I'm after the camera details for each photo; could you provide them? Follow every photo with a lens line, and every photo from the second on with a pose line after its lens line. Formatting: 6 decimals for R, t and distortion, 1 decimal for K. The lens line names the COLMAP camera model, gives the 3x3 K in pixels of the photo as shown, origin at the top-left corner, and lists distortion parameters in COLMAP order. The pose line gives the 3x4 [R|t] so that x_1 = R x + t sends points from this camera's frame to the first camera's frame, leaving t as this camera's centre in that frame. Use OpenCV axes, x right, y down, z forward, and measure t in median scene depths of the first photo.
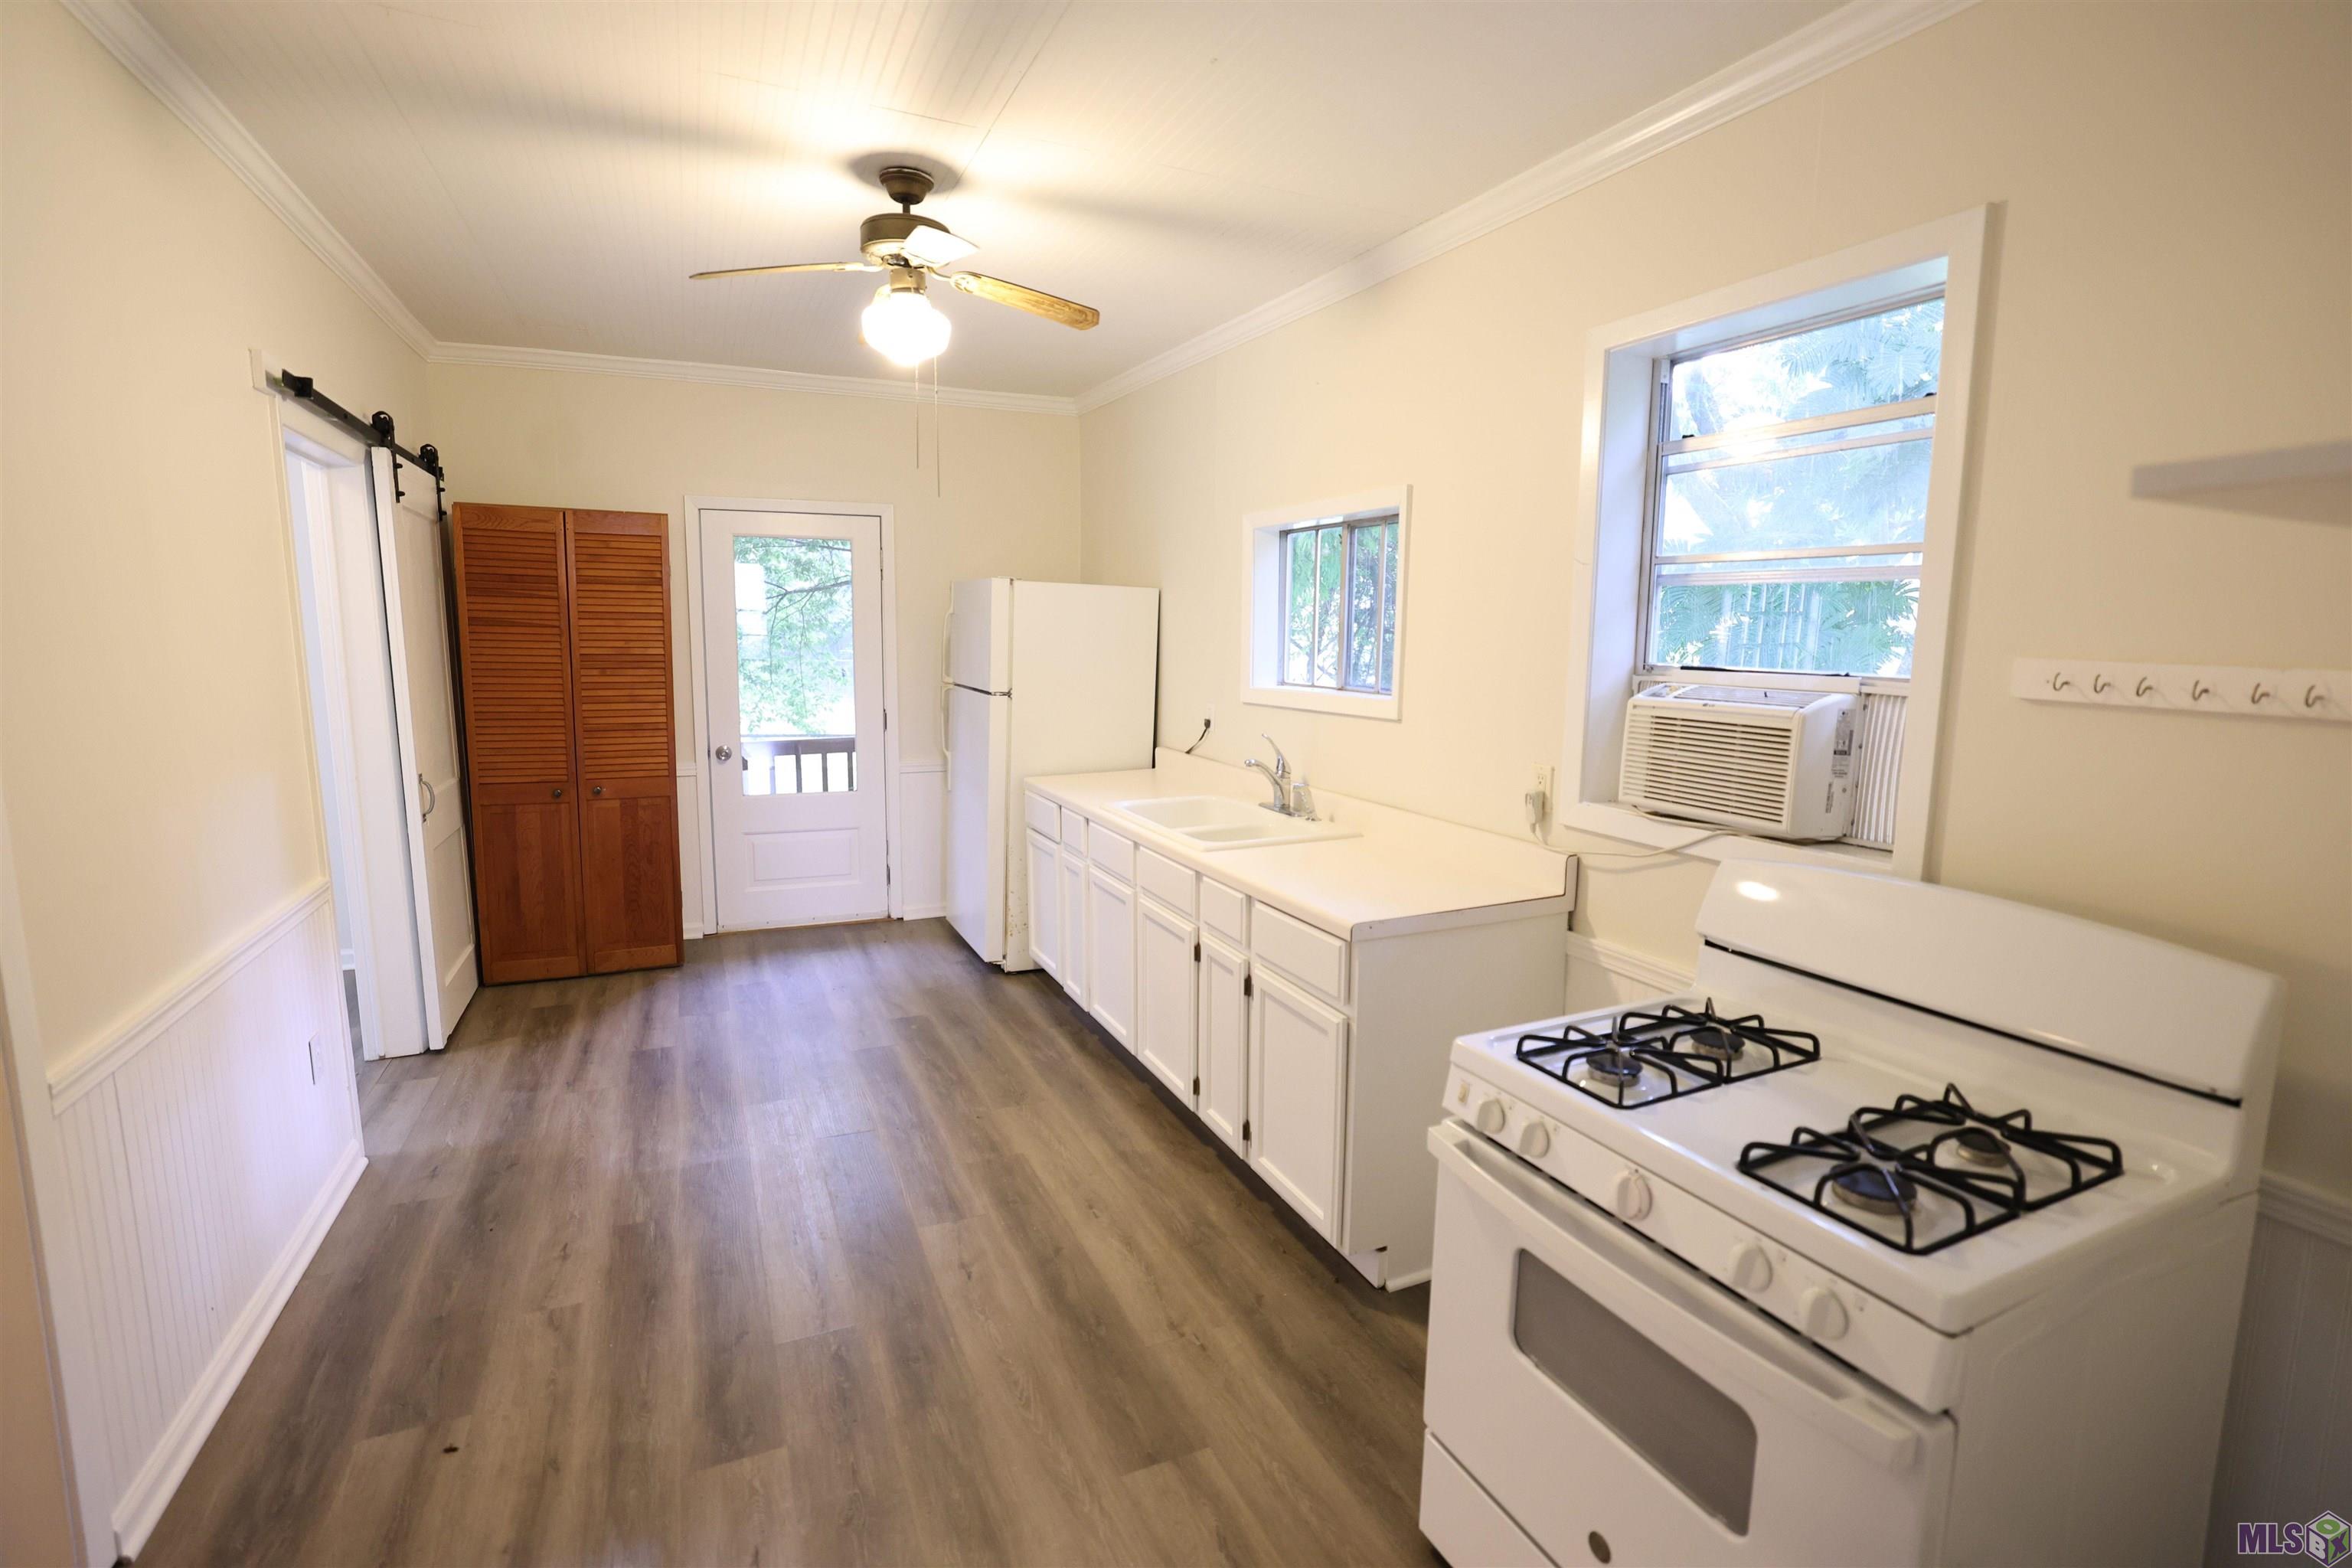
lens RADIAL K [[1076.8, 0, 1176.0], [0, 1076.8, 776.7], [0, 0, 1]] dist [-0.040300, 0.018168]
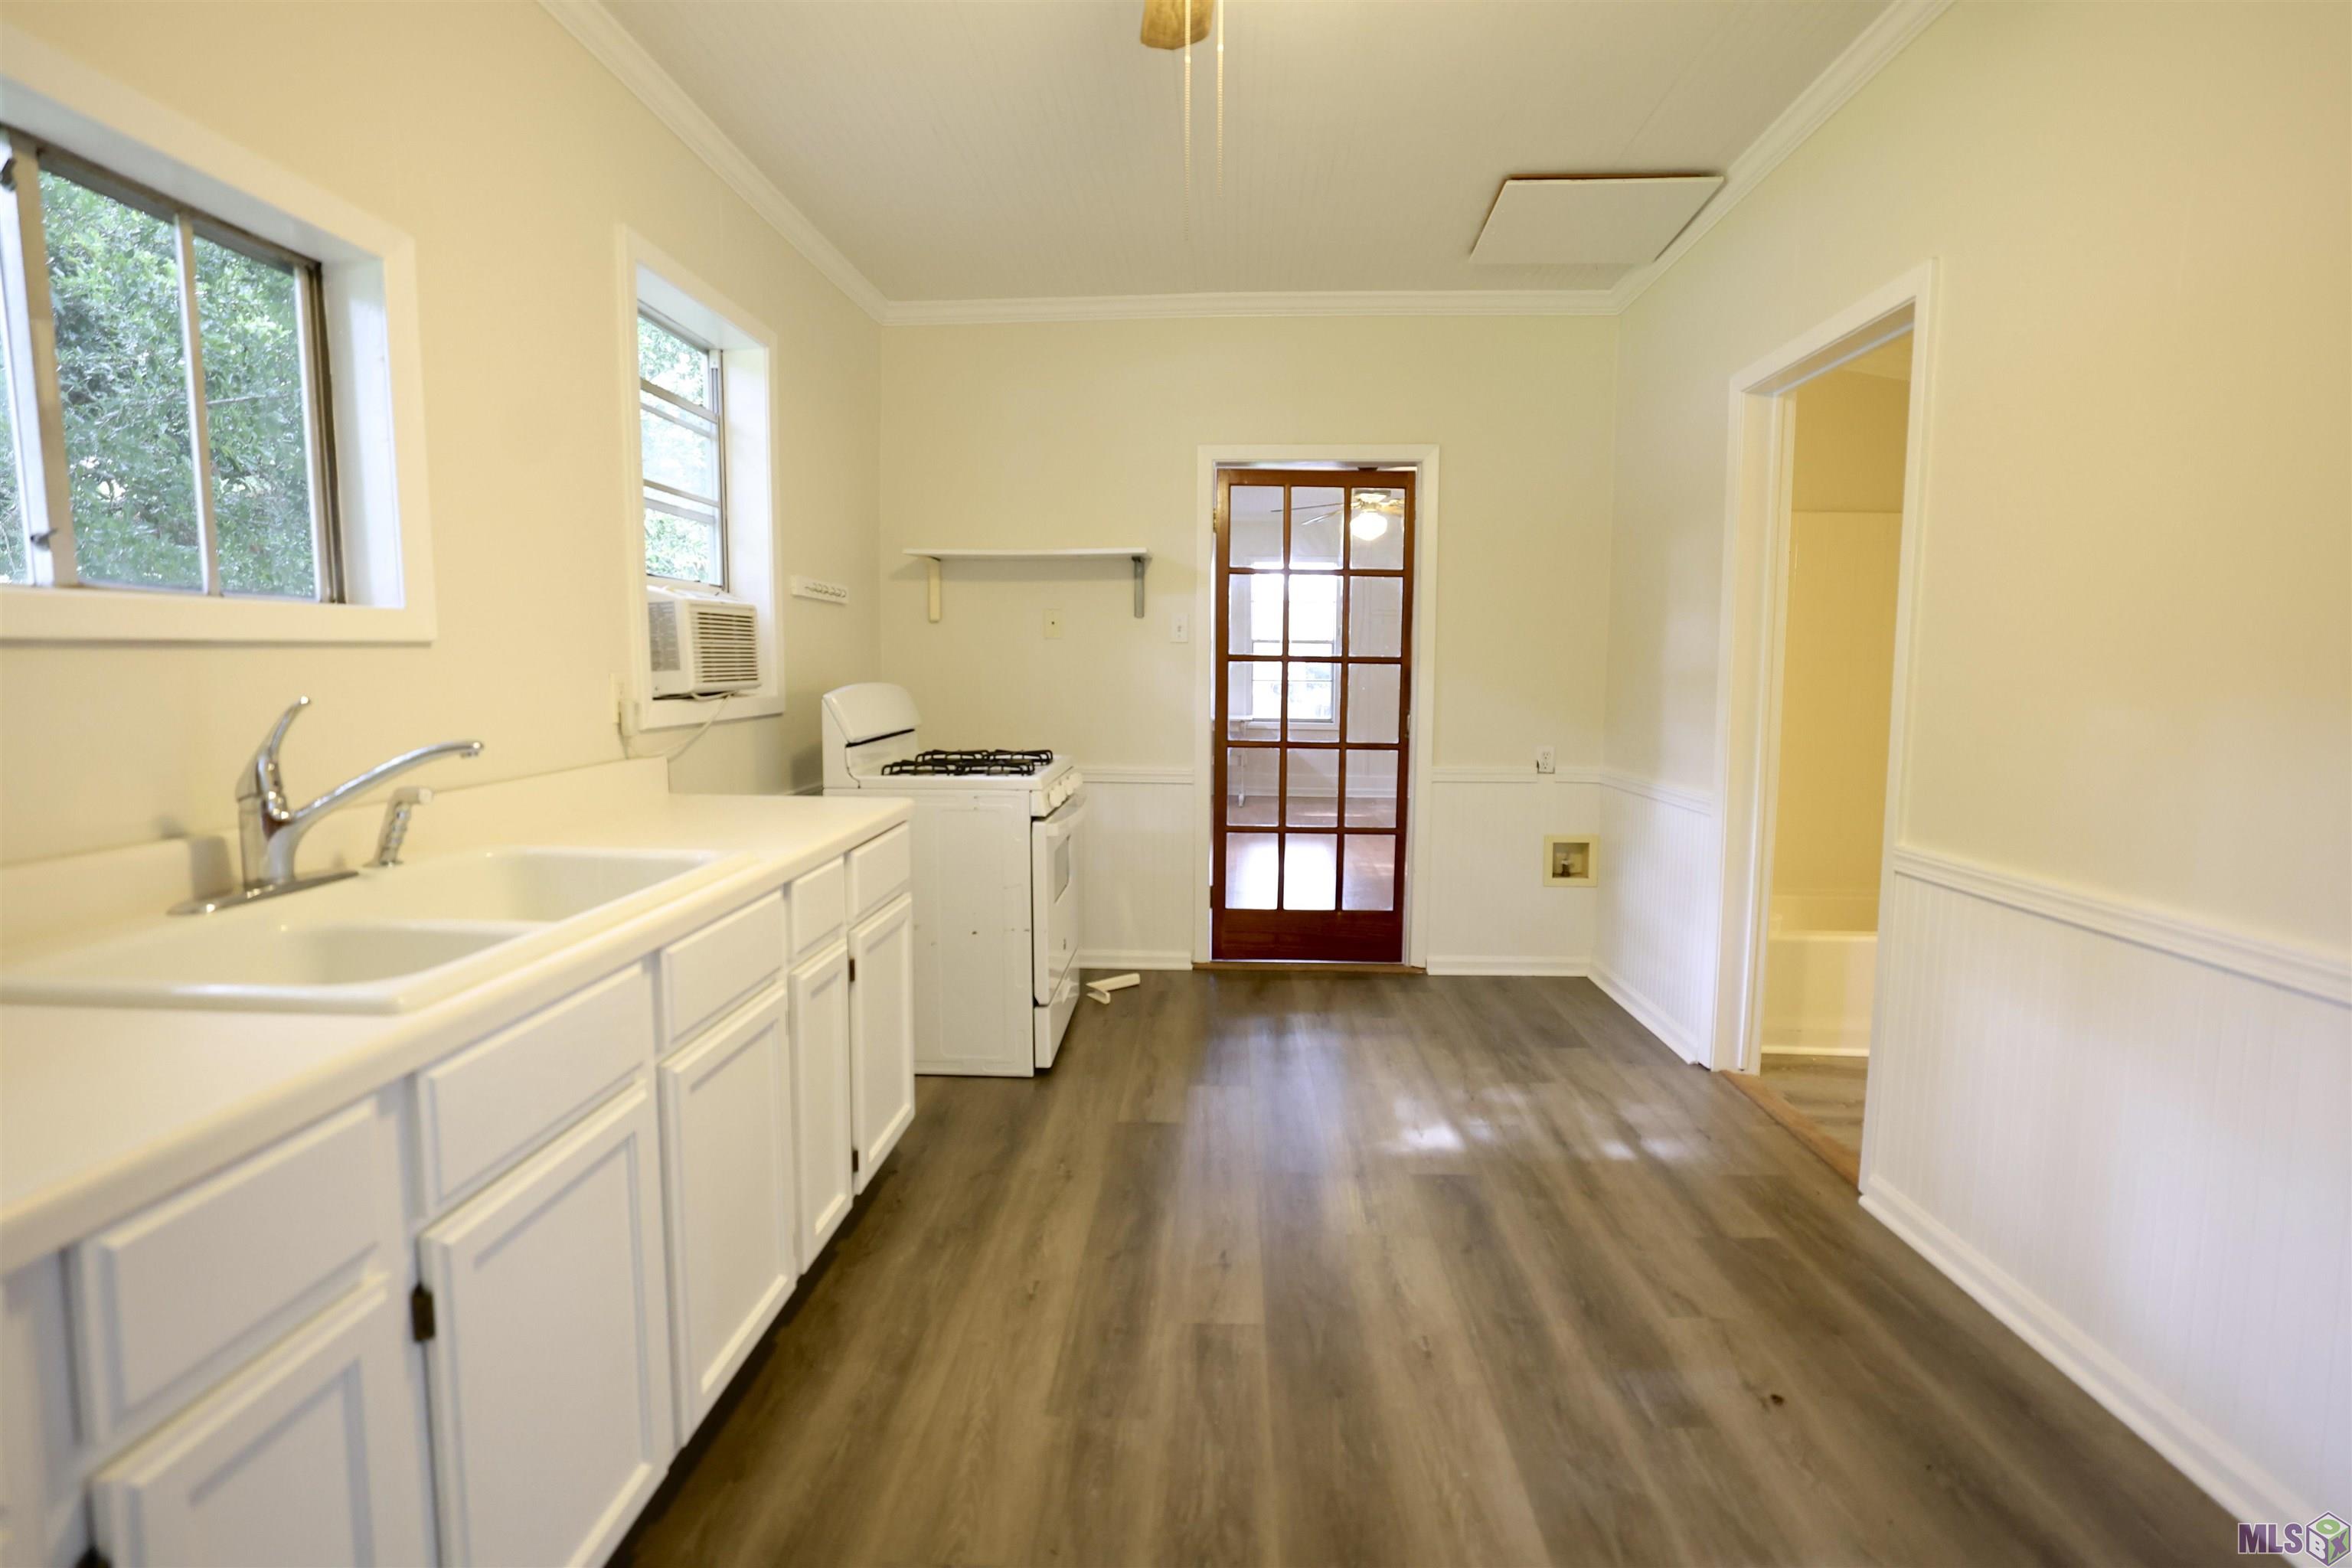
lens RADIAL K [[1120.1, 0, 1174.3], [0, 1120.1, 772.3], [0, 0, 1]] dist [-0.041714, 0.019843]
pose [[-0.889243, -0.057784, 0.453772, -0.367654], [0.051922, 0.972828, 0.225632, -0.083320], [-0.454480, 0.224202, -0.862080, 1.149142]]
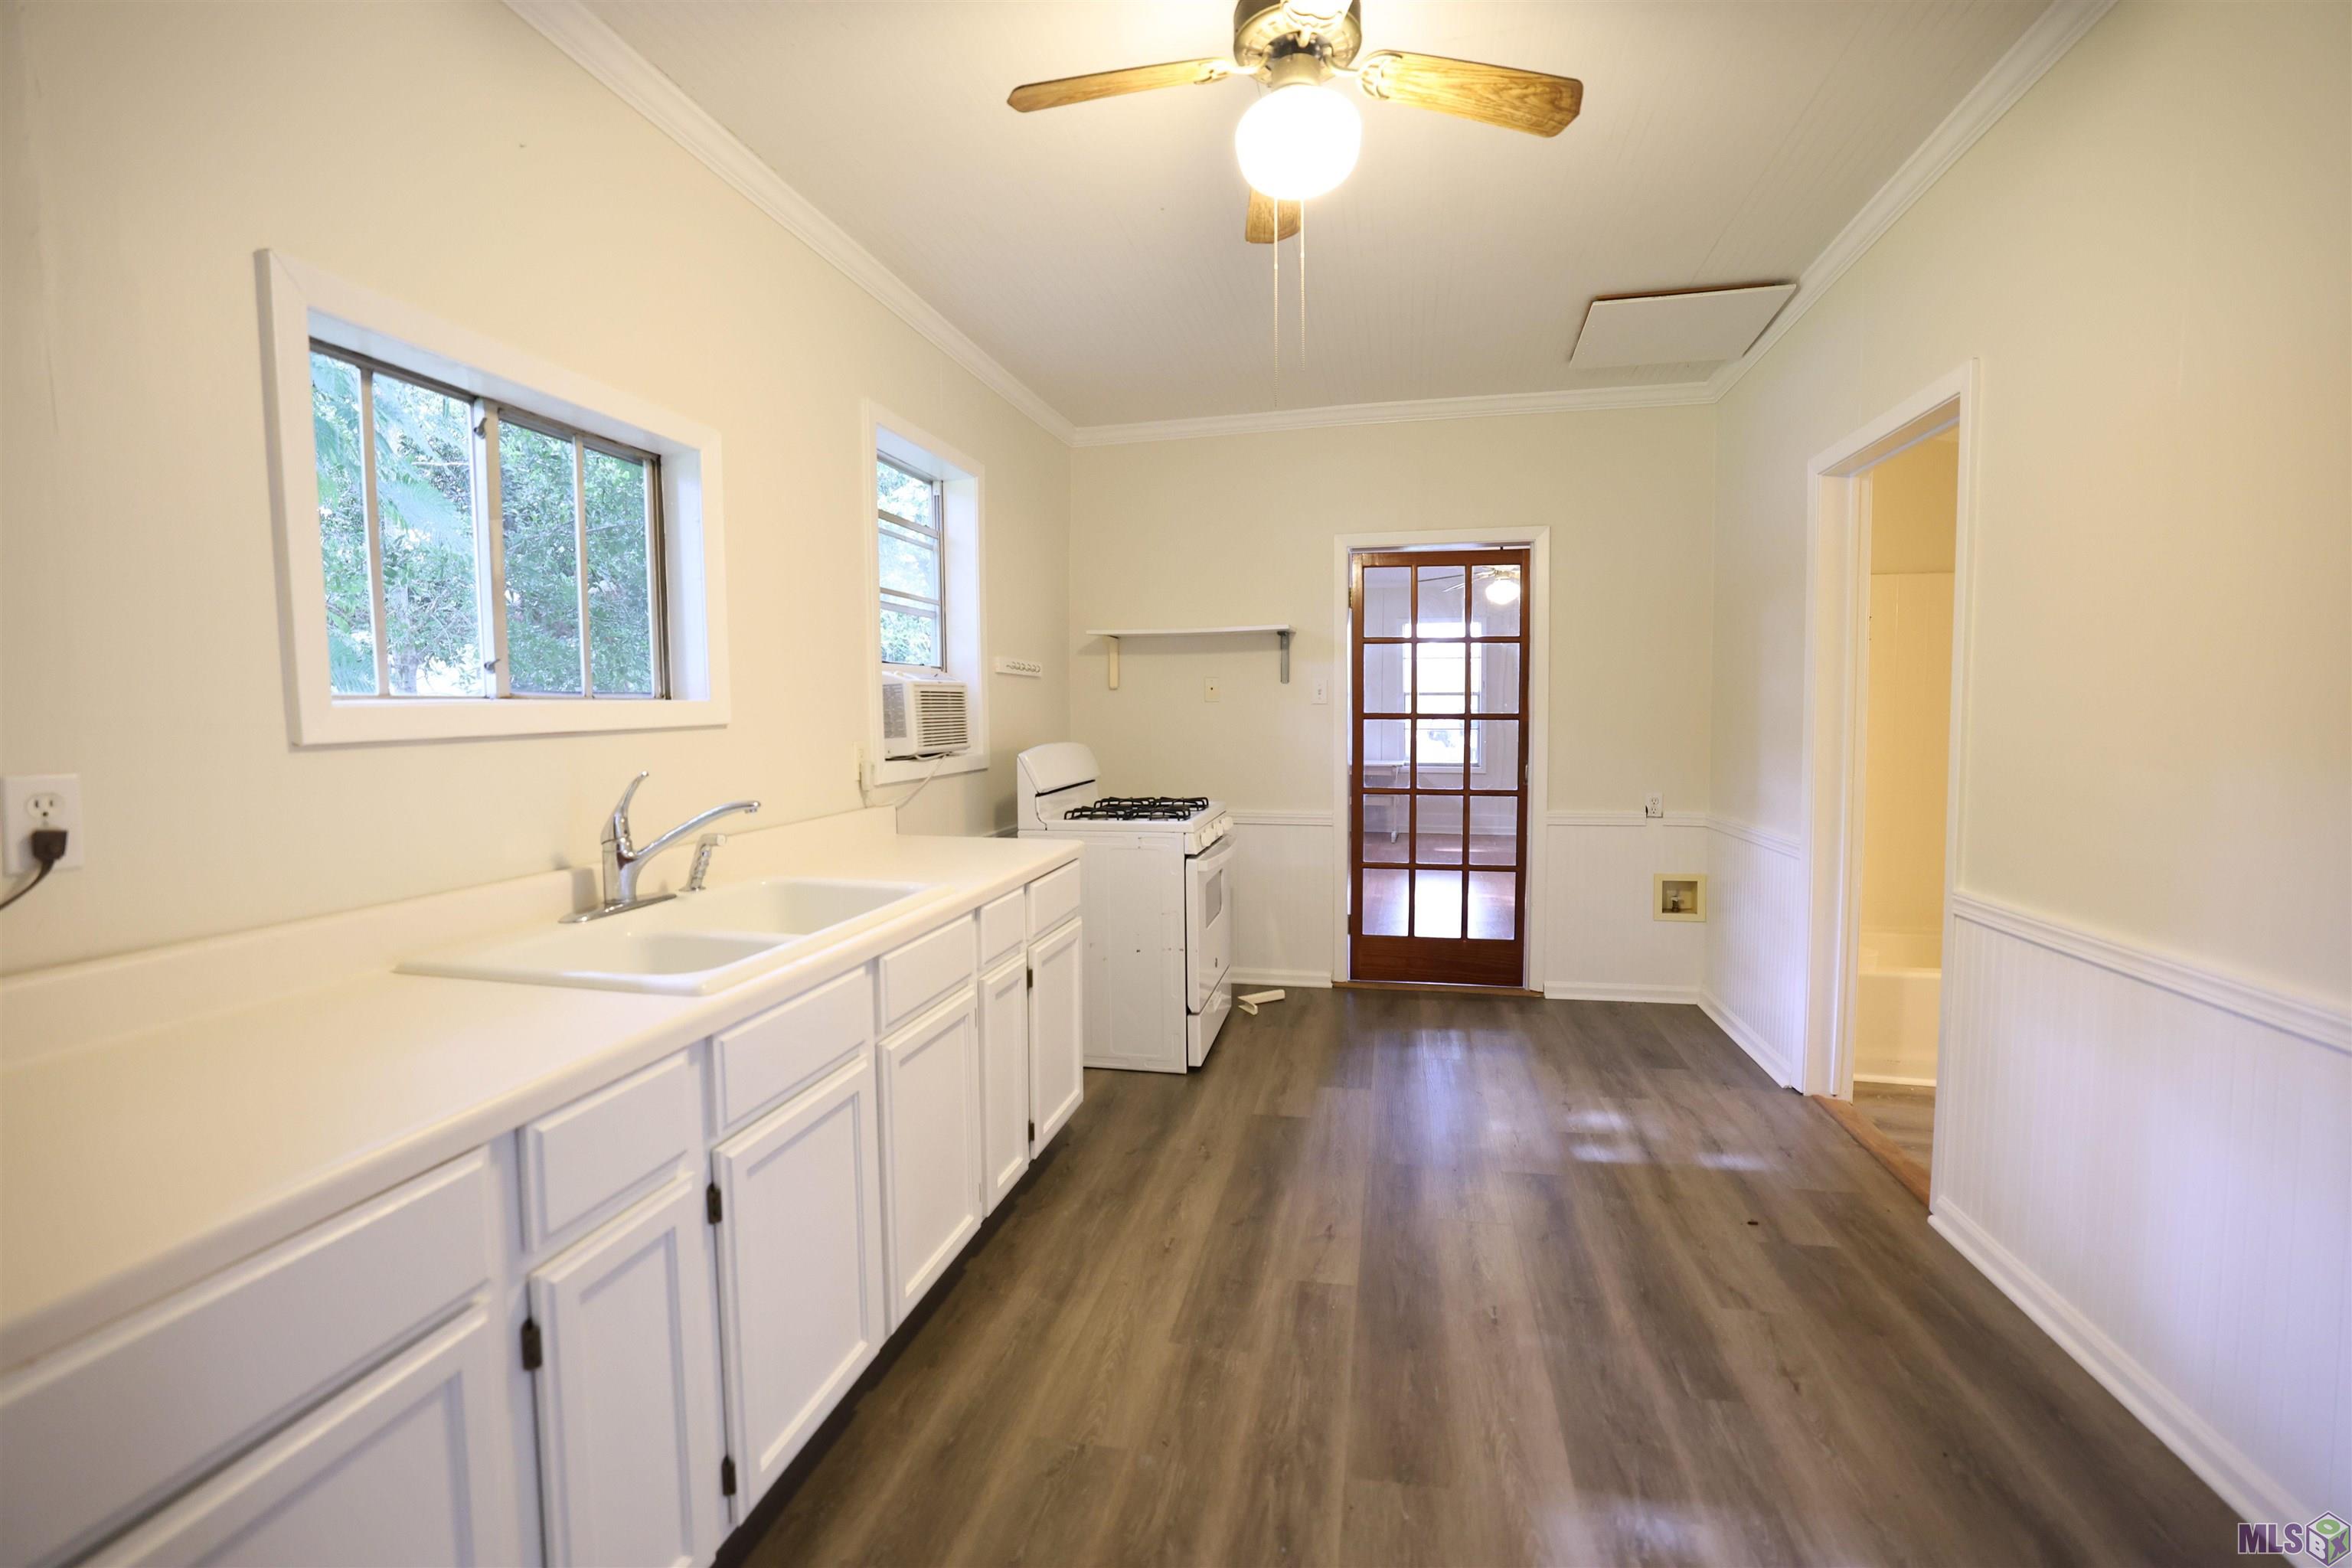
lens RADIAL K [[1006.0, 0, 1174.5], [0, 1006.0, 773.5], [0, 0, 1]] dist [-0.047664, 0.018086]
pose [[-0.799126, -0.039036, 0.599895, -0.427146], [0.087192, 0.979812, 0.179908, -0.102580], [-0.594807, 0.196075, -0.779589, 1.178353]]
